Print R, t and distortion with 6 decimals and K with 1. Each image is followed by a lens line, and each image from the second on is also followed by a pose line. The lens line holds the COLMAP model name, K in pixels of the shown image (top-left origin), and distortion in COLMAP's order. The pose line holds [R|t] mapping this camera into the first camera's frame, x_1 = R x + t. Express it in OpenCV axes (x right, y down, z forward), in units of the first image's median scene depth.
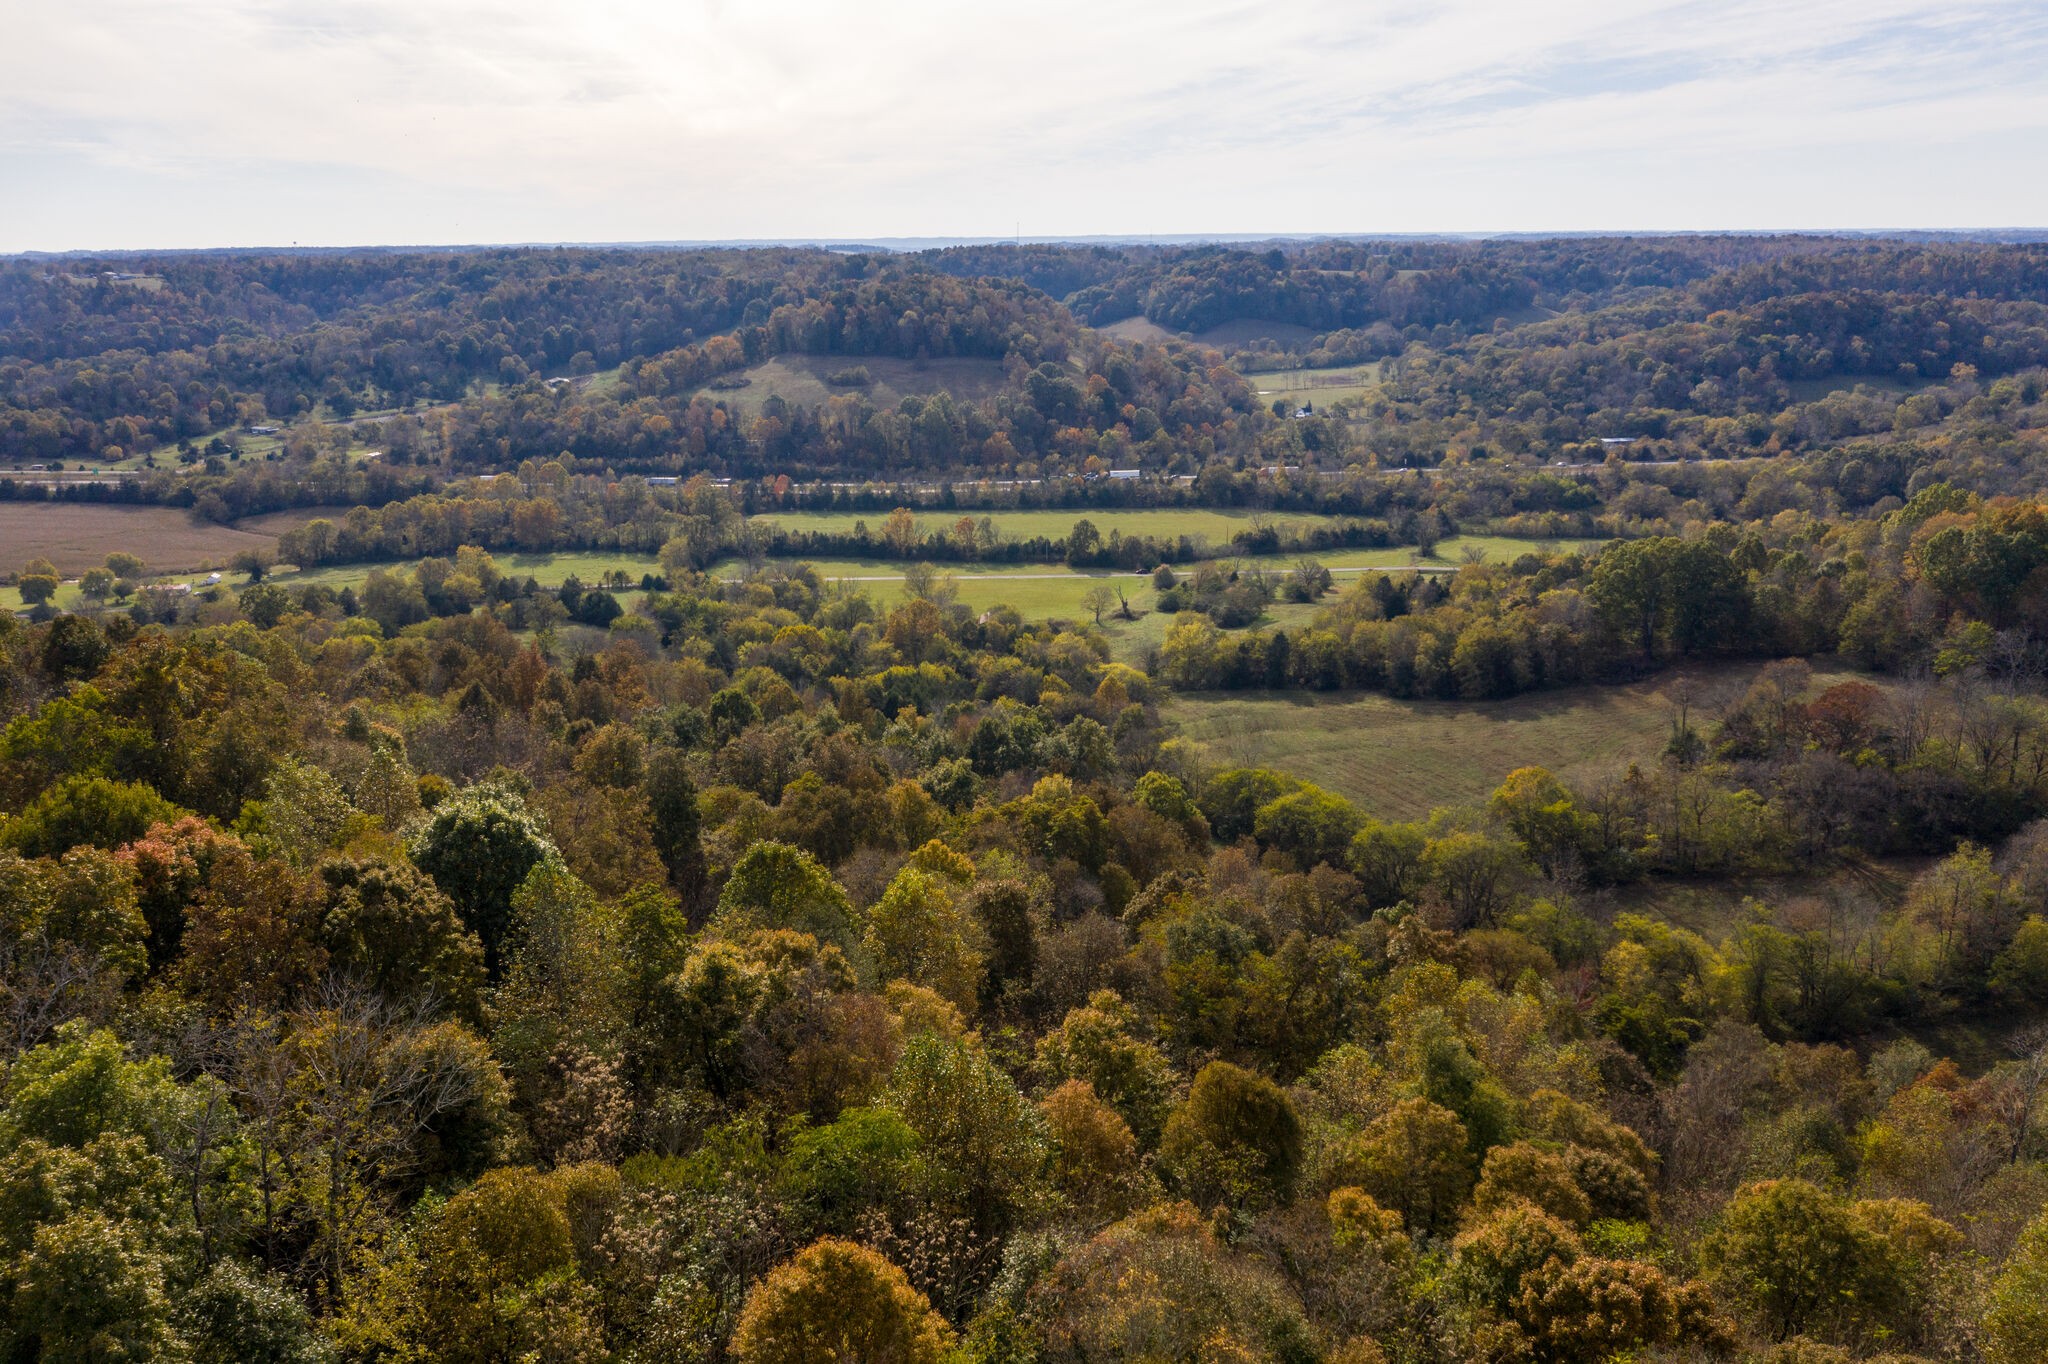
lens RADIAL K [[1598.8, 0, 1012.2], [0, 1598.8, 683.1], [0, 0, 1]] dist [-0.012959, 0.002624]
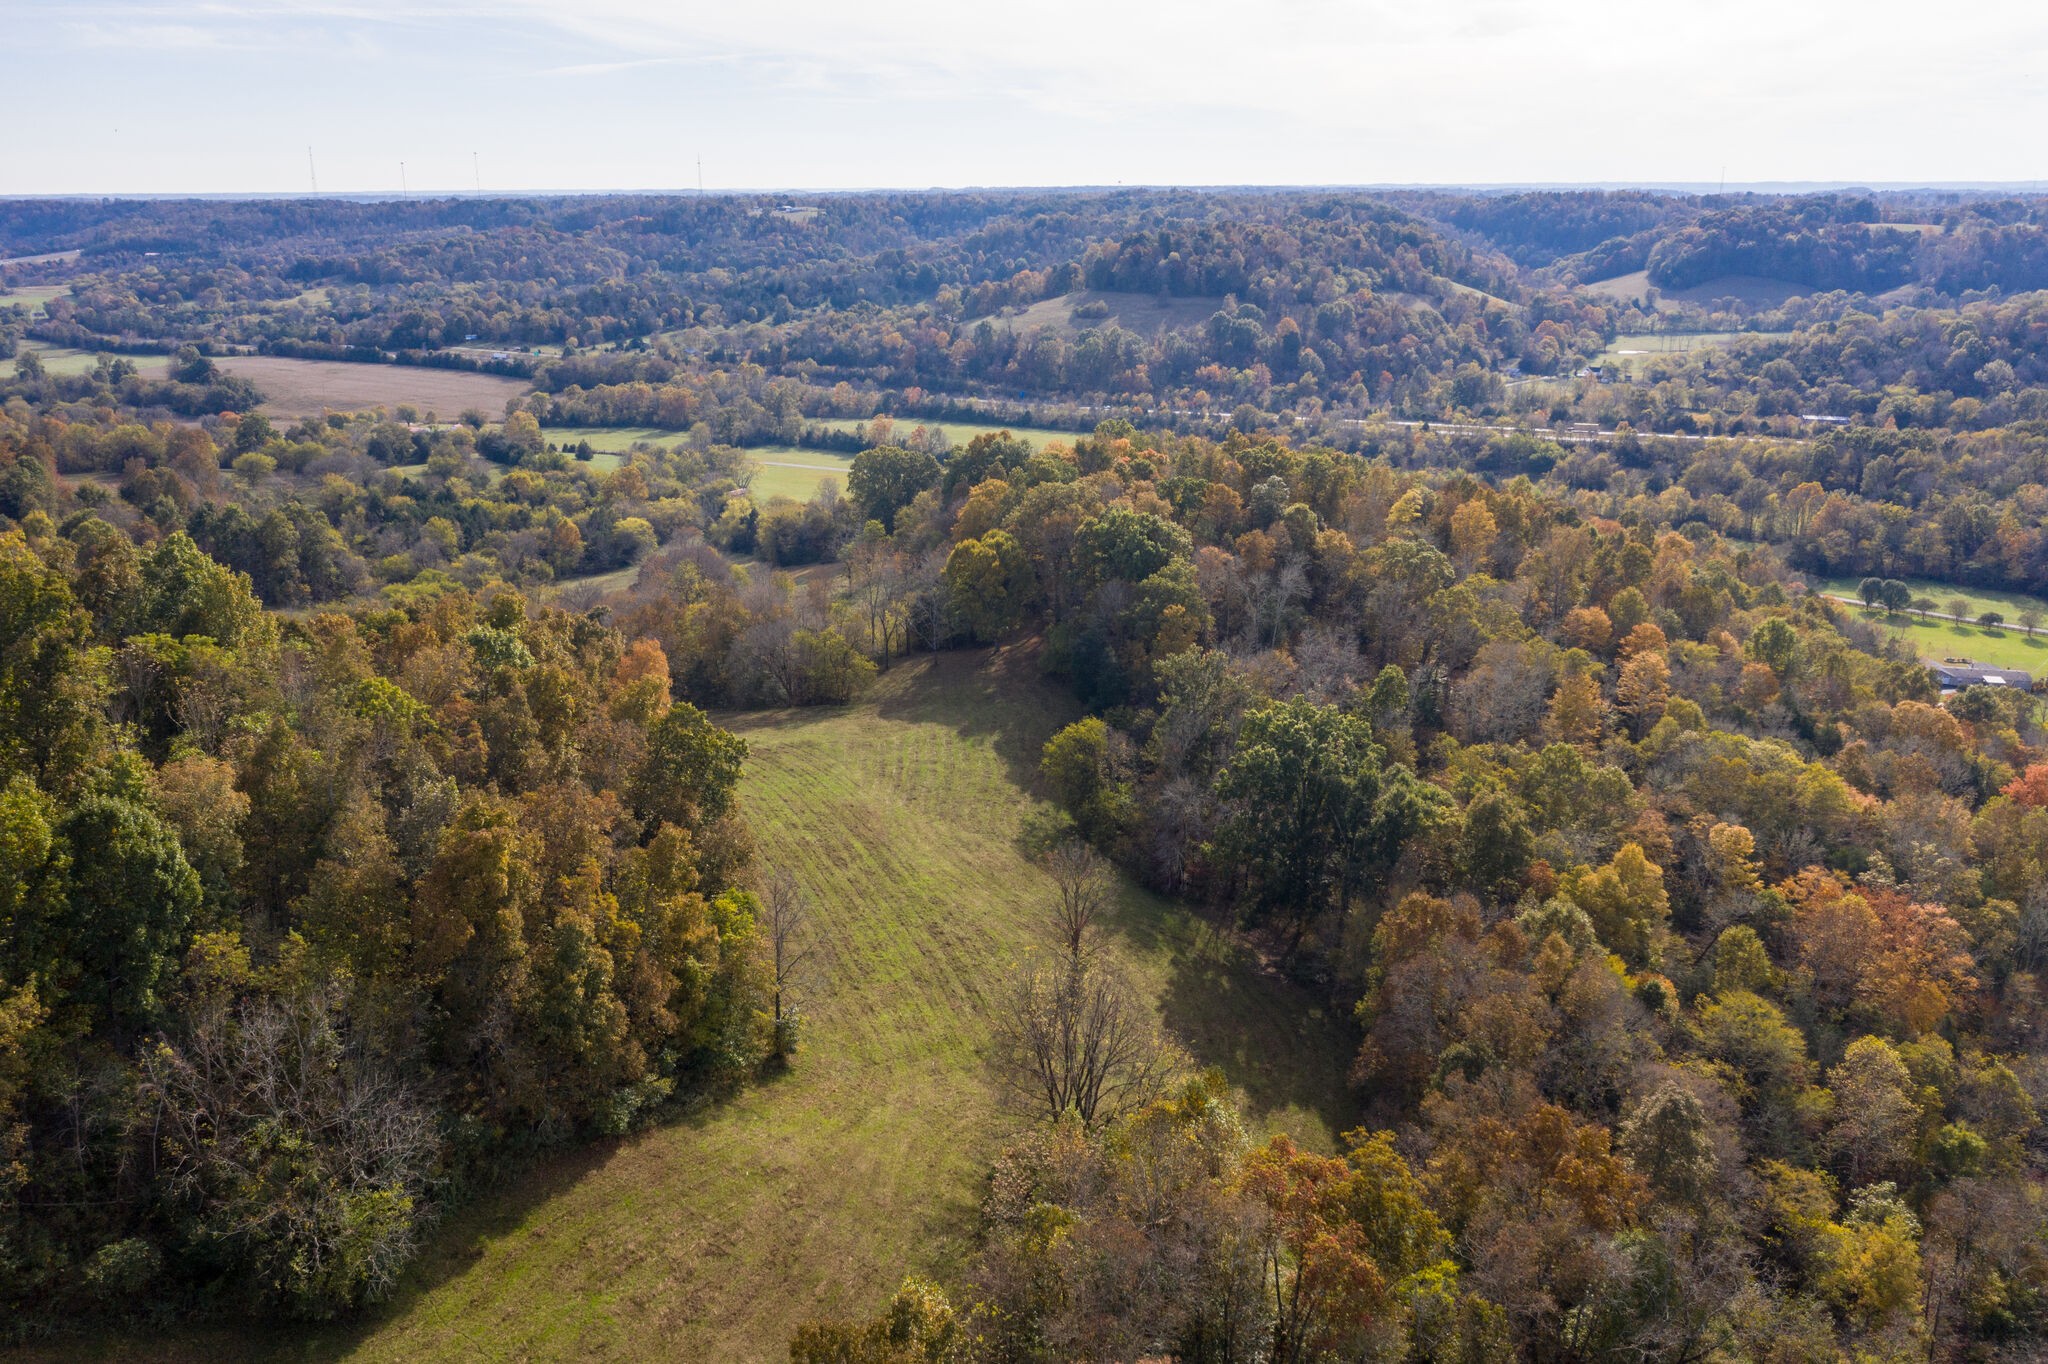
lens RADIAL K [[1598.8, 0, 1012.2], [0, 1598.8, 683.1], [0, 0, 1]] dist [-0.012959, 0.002624]
pose [[0.871188, 0.153315, -0.466398, 0.445292], [-0.137489, 0.988165, 0.068014, -0.004968], [0.471306, 0.004872, 0.881957, 0.002539]]
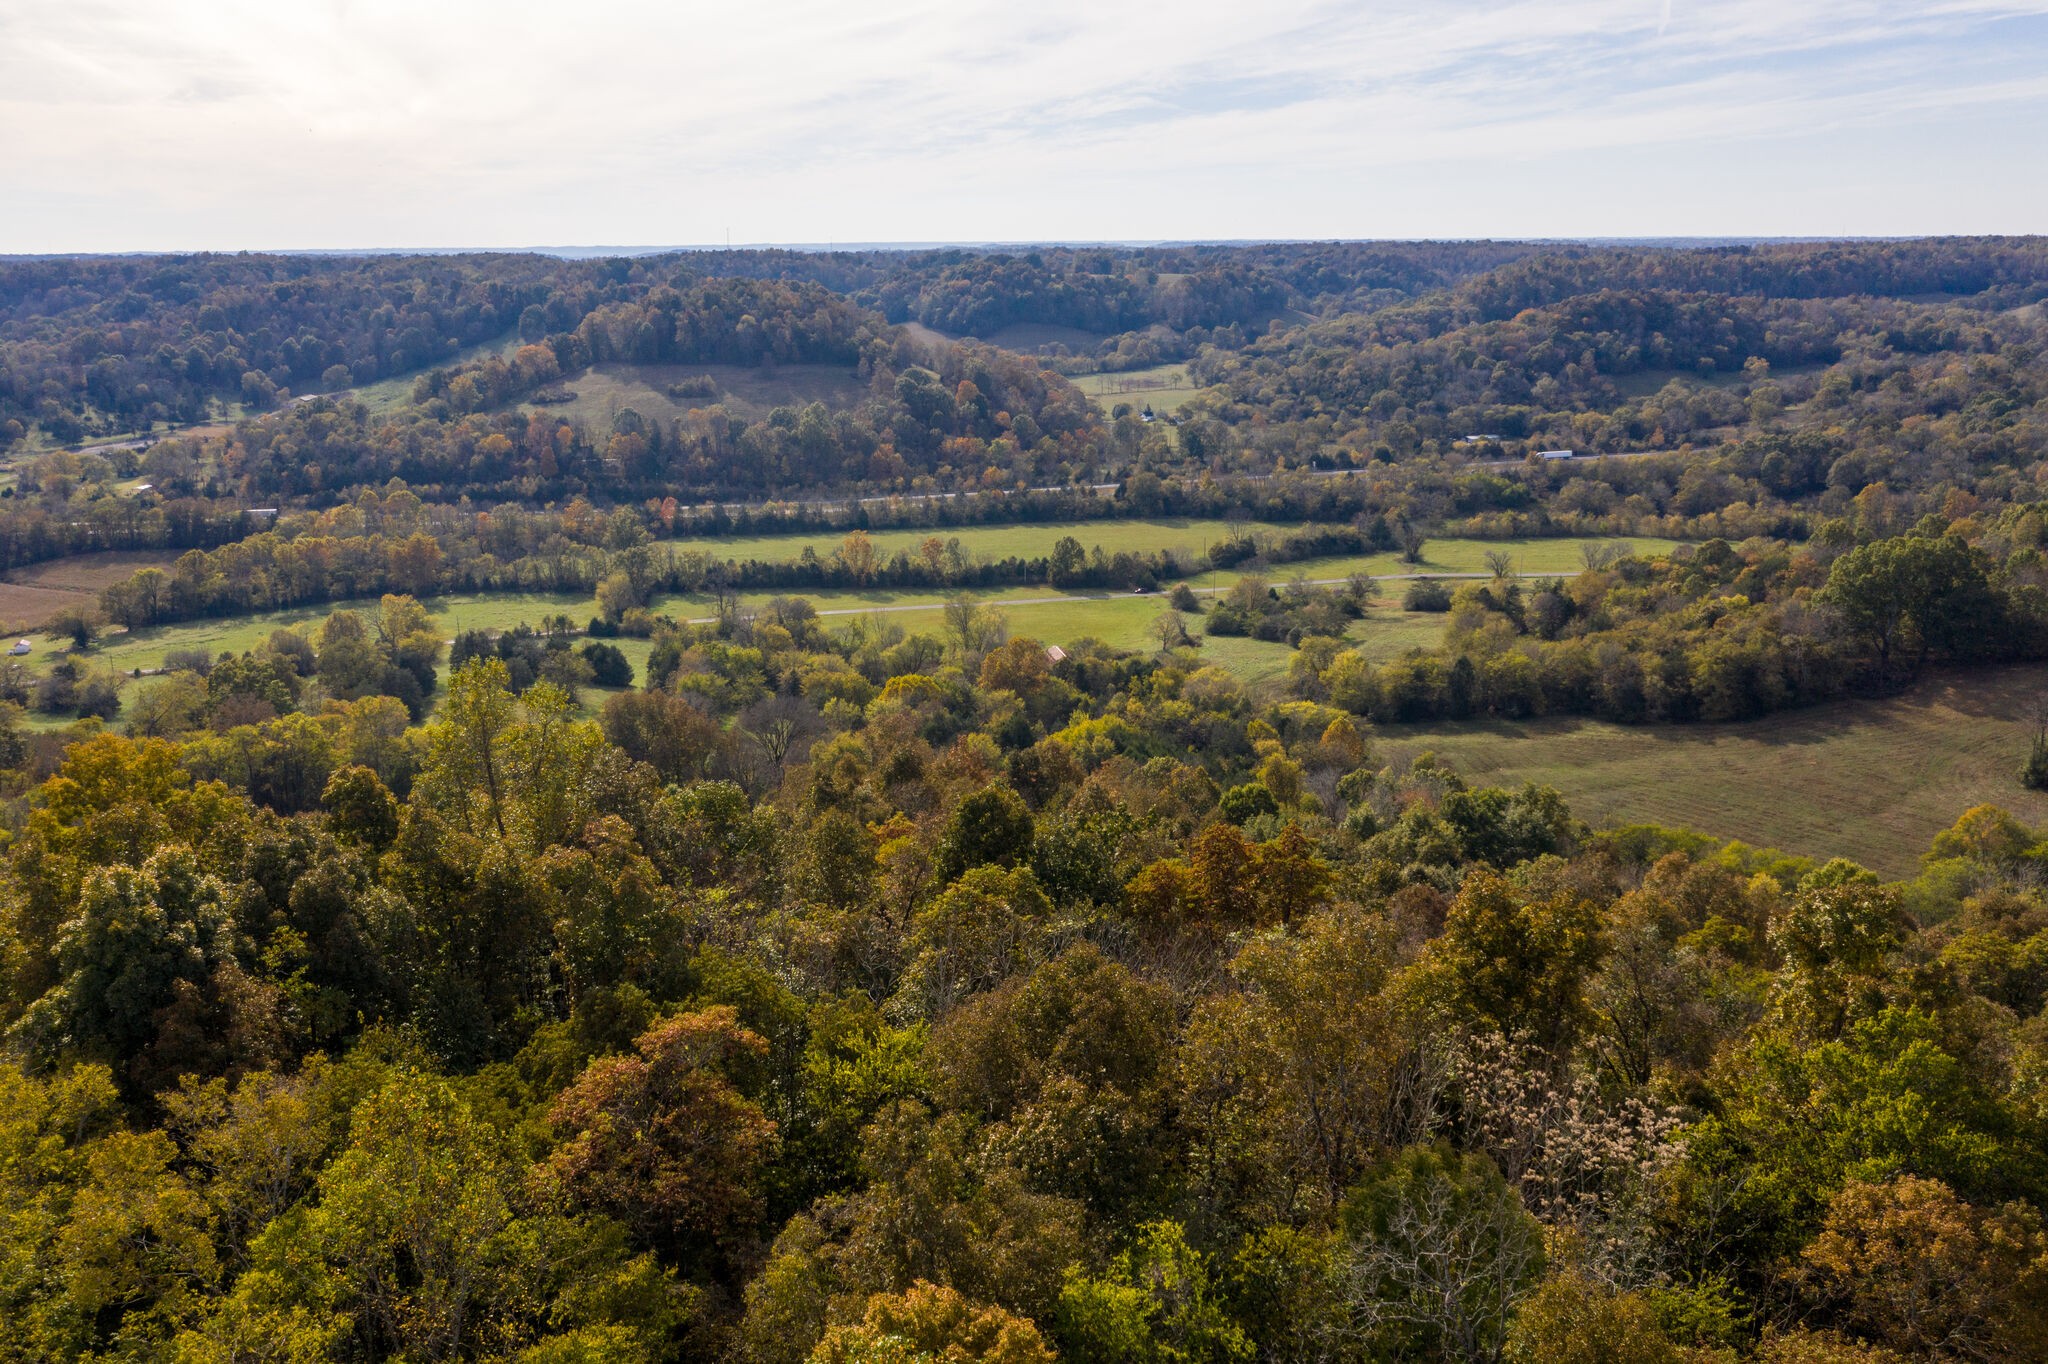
lens RADIAL K [[1598.8, 0, 1012.2], [0, 1598.8, 683.1], [0, 0, 1]] dist [-0.012959, 0.002624]
pose [[0.978833, -0.052856, 0.197716, -0.124030], [0.053876, 0.998548, 0.000225, -0.014632], [-0.197440, 0.010432, 0.980259, 0.077897]]
